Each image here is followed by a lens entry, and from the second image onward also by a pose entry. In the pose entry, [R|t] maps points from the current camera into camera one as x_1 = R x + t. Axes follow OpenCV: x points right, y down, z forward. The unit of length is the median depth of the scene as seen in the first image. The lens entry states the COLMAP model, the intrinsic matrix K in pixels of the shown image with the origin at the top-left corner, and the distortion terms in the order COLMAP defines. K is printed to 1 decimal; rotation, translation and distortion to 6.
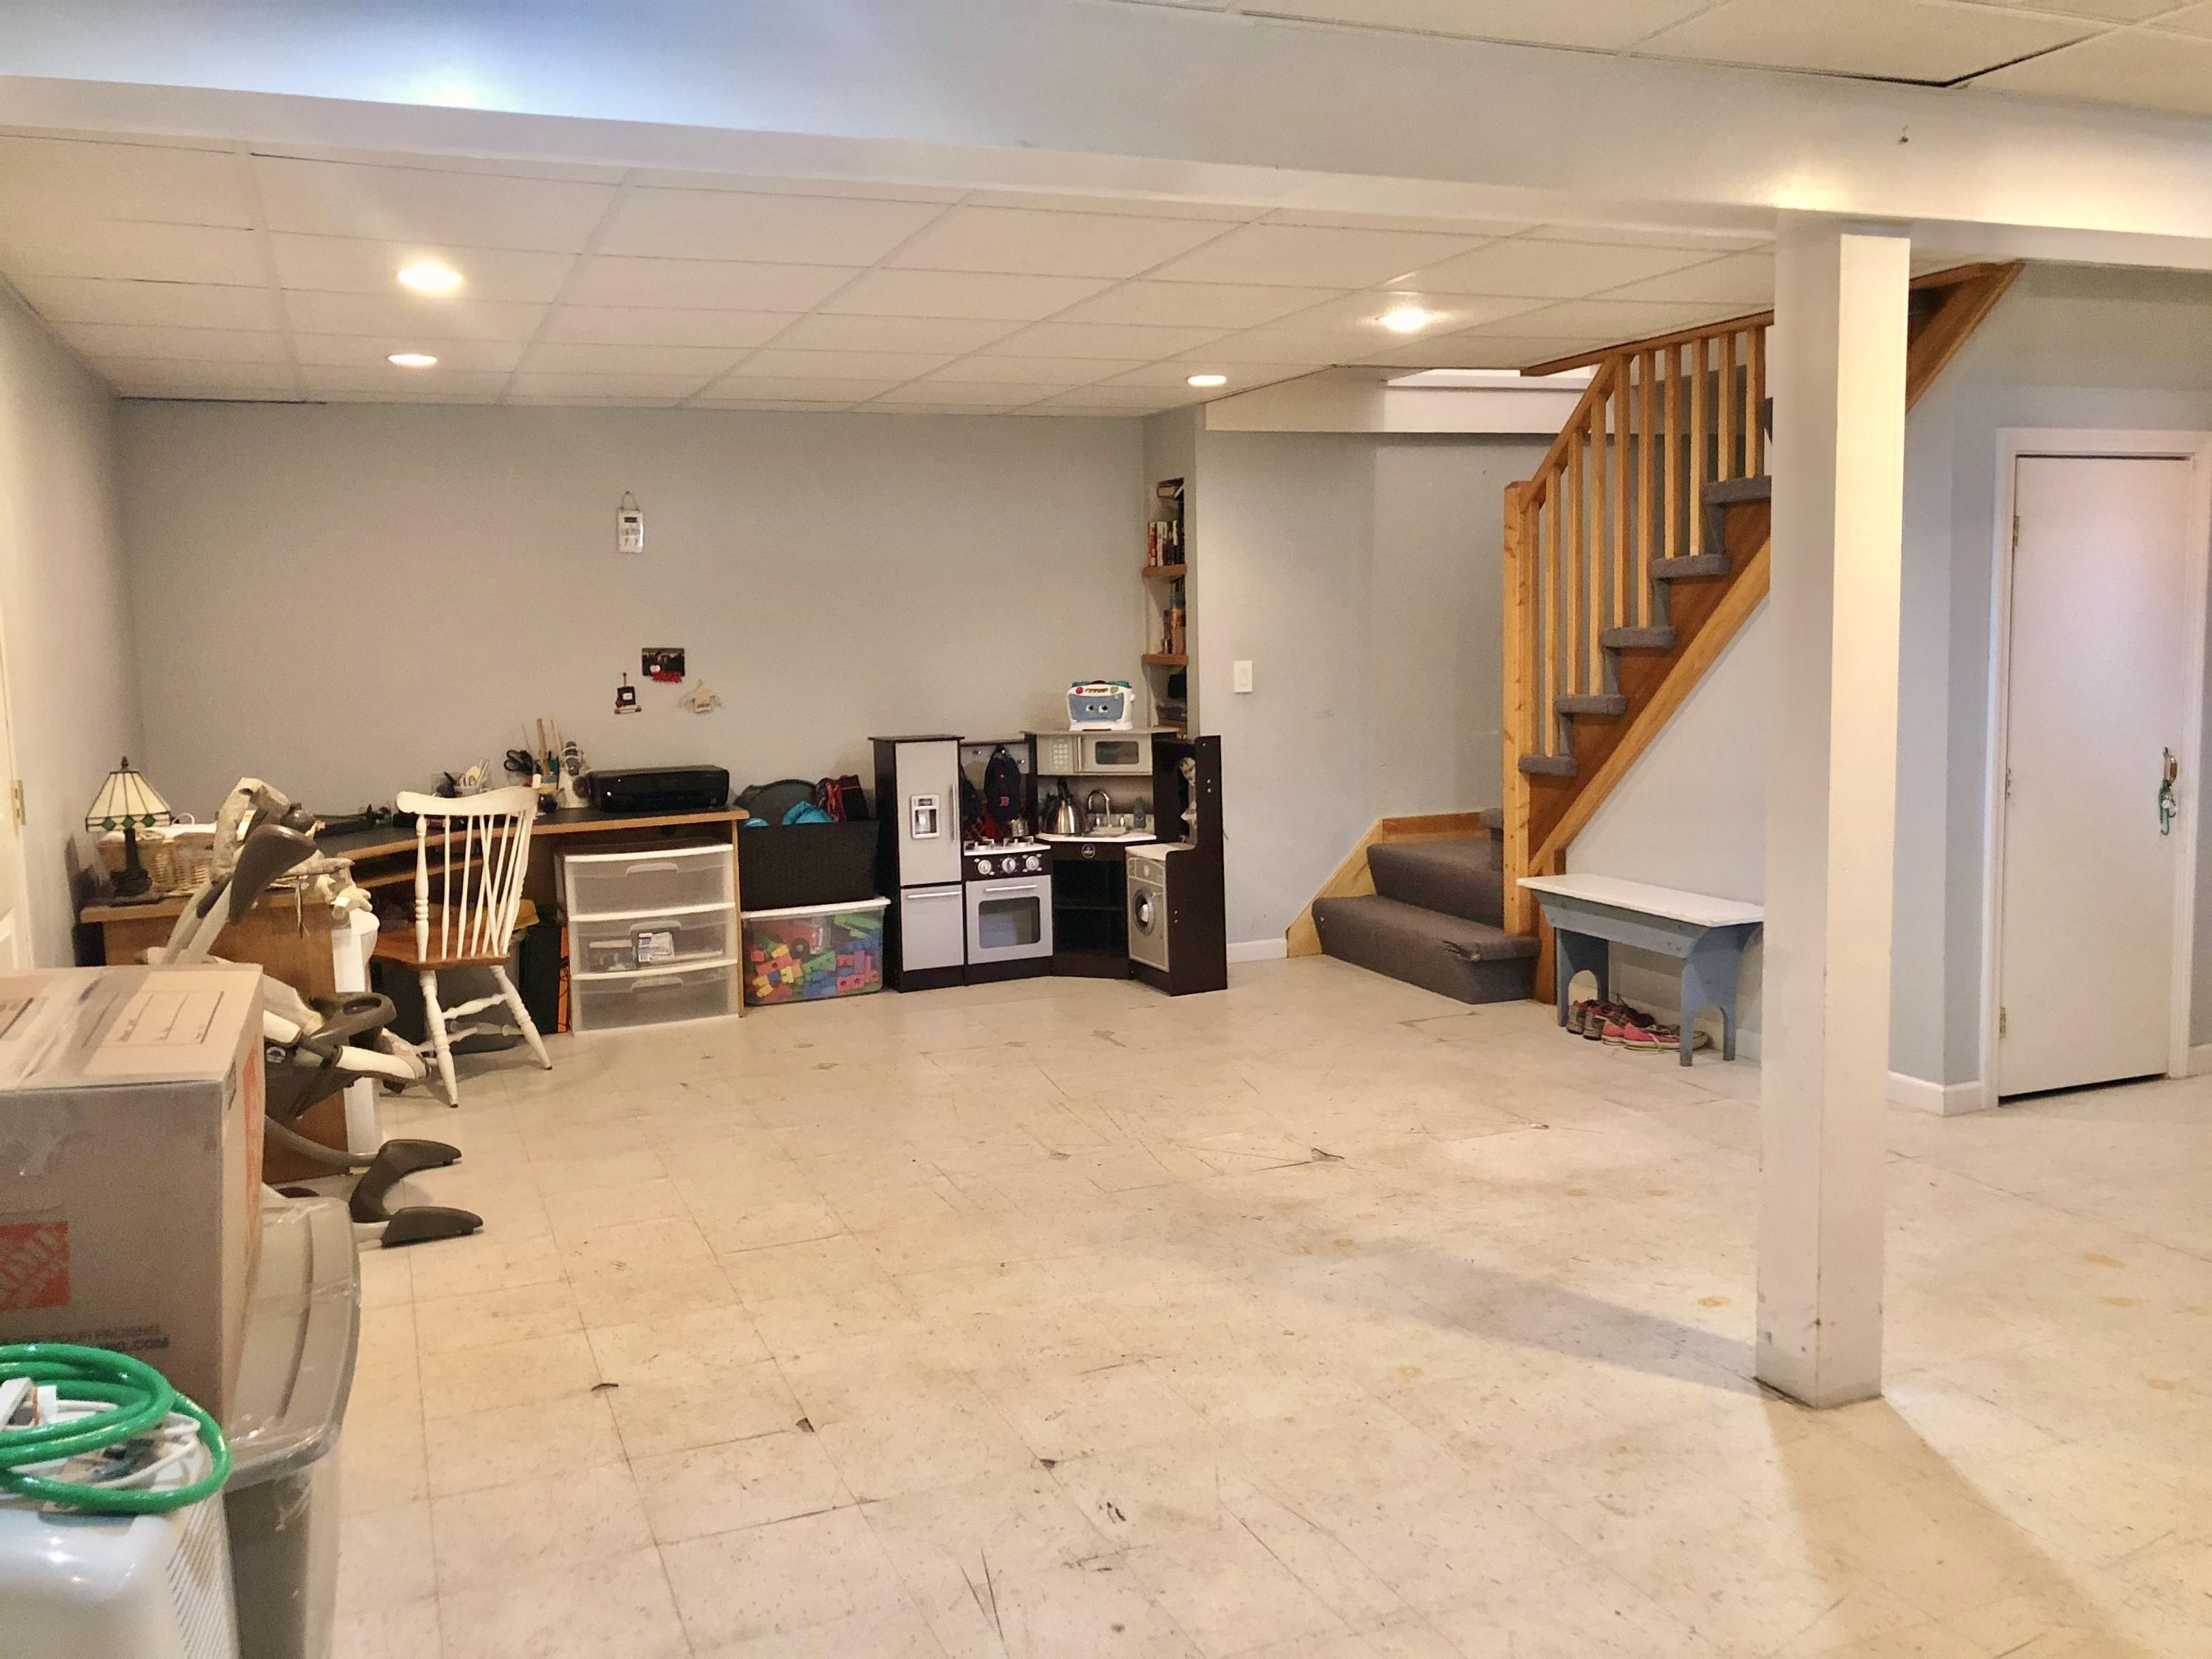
lens RADIAL K [[1811.6, 0, 1095.1], [0, 1811.6, 839.5], [0, 0, 1]] dist [0.039149, -0.048306]
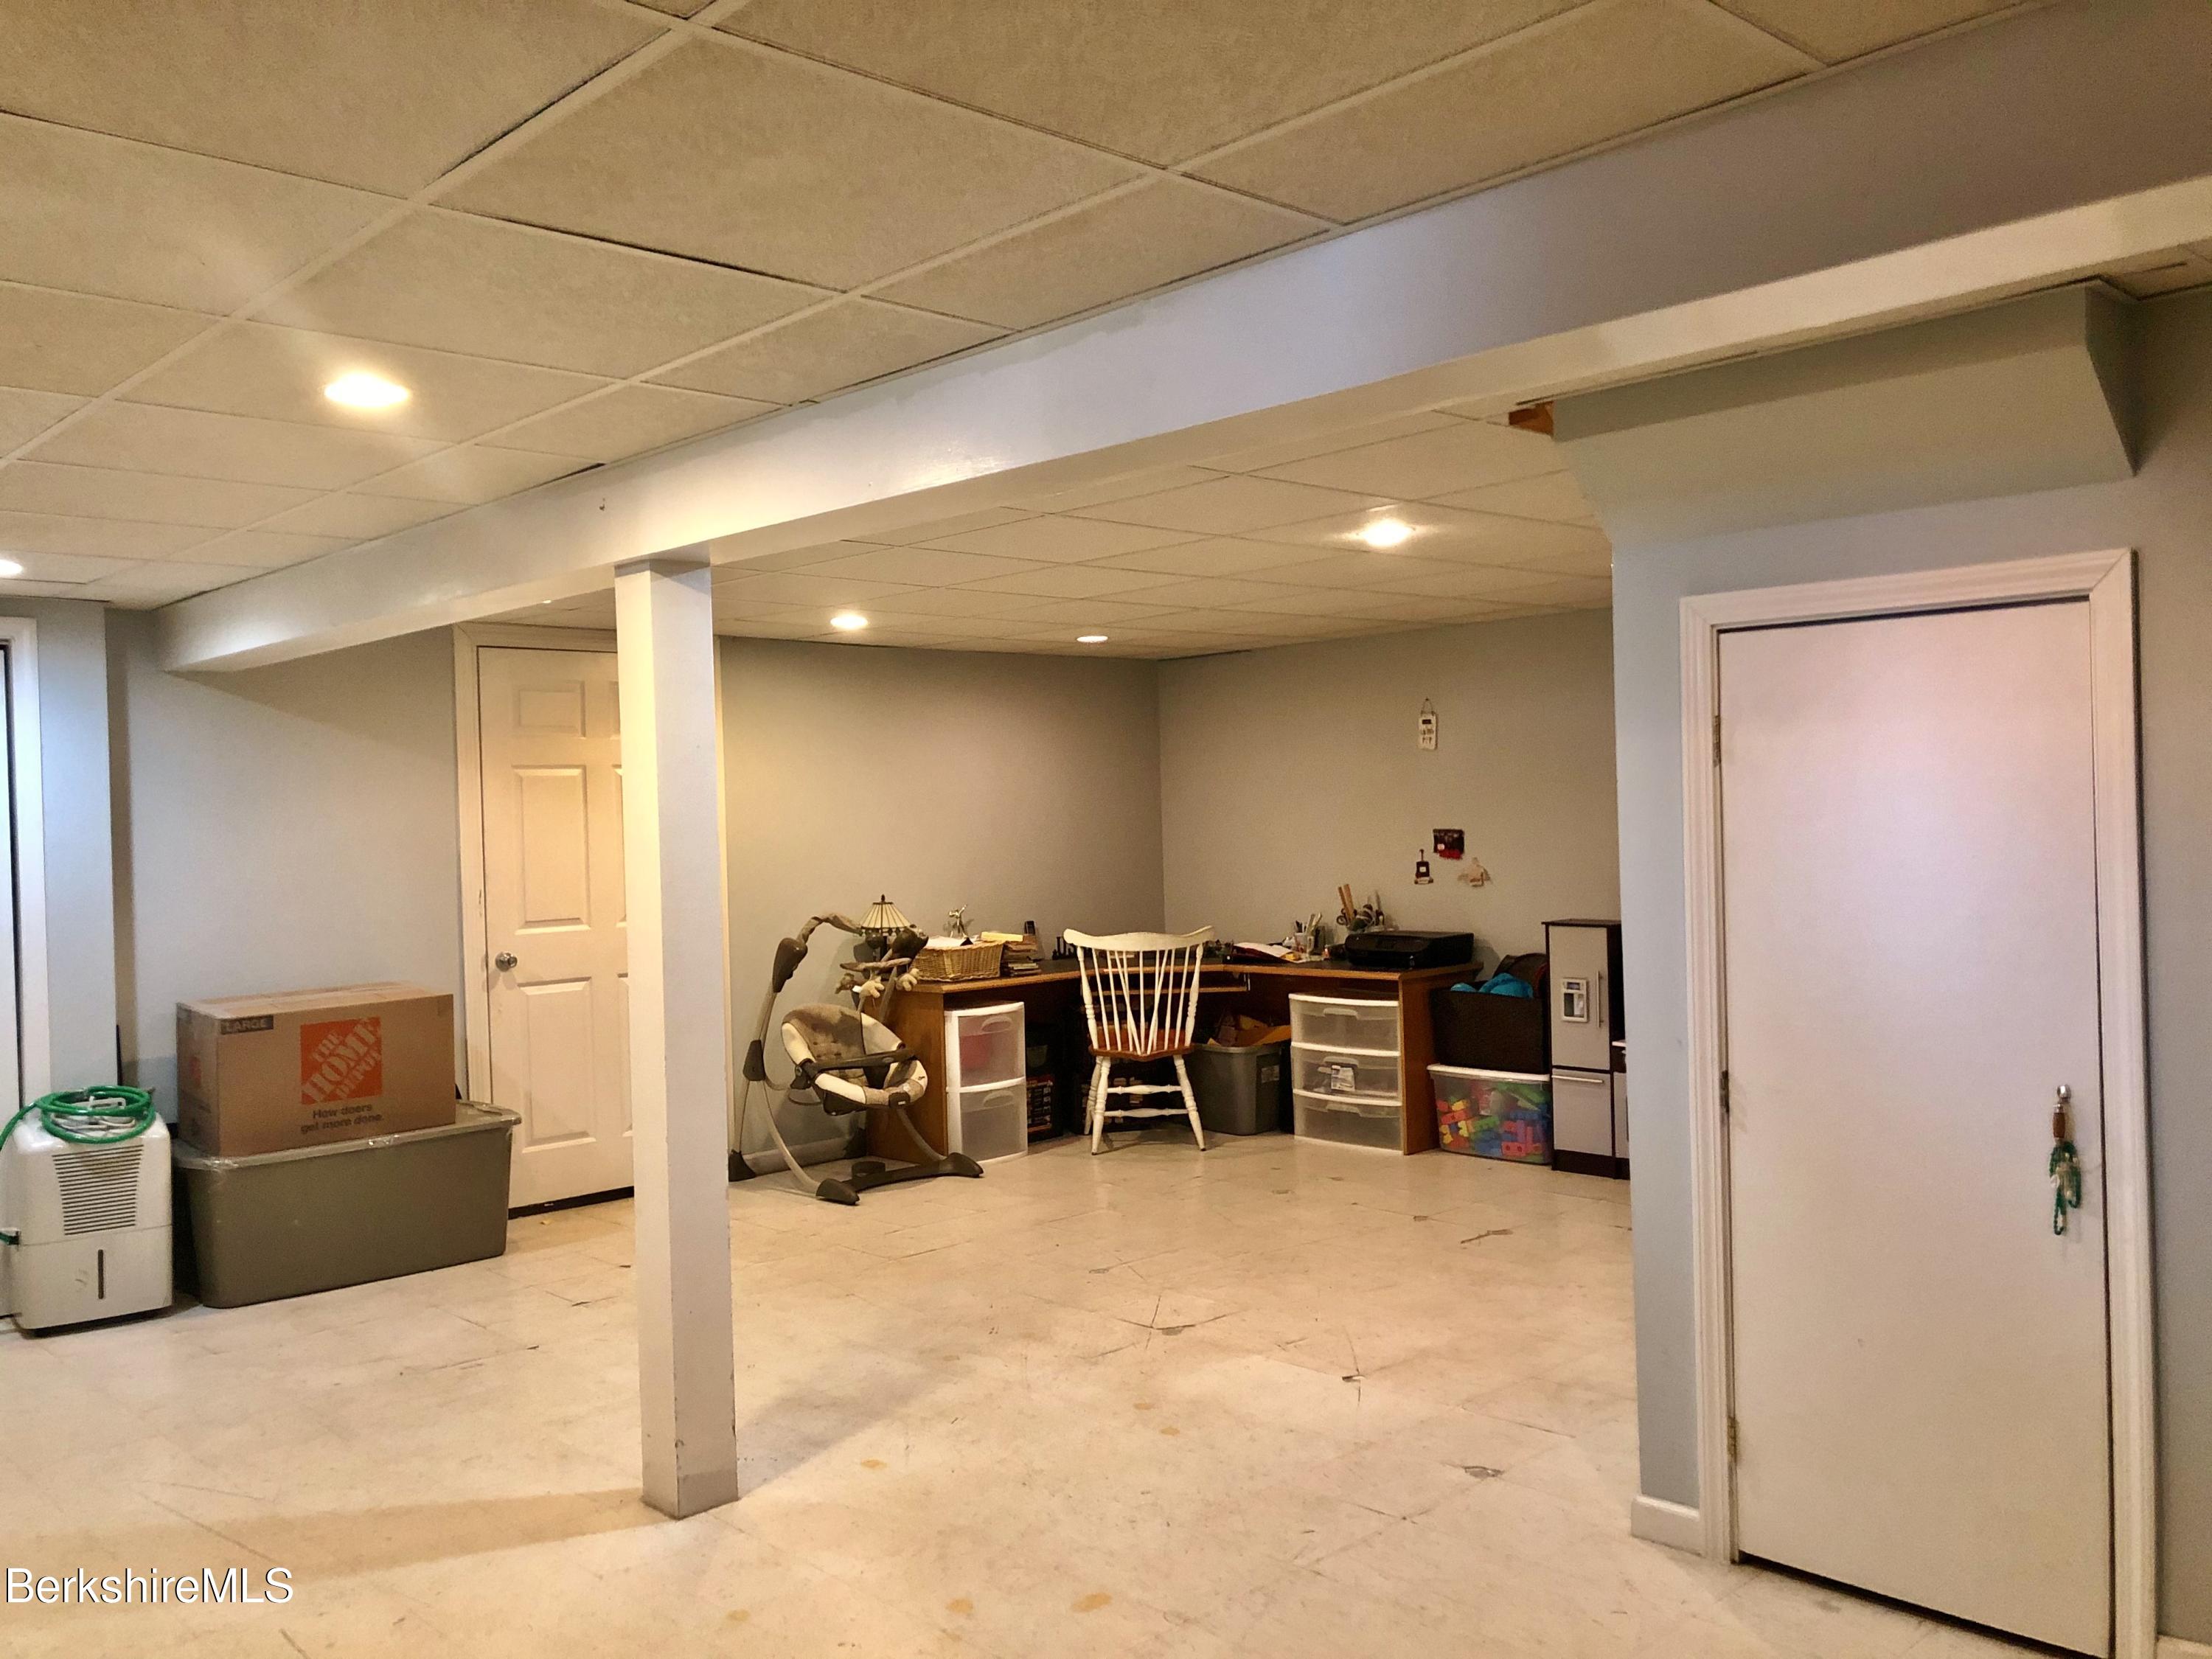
lens RADIAL K [[1811.6, 0, 1075.3], [0, 1811.6, 838.9], [0, 0, 1]] dist [0.039149, -0.048306]
pose [[0.360727, 0.030427, -0.932175, 1.008559], [-0.095271, 0.995442, -0.004375, -0.095900], [0.927793, 0.090387, 0.361982, 0.484013]]
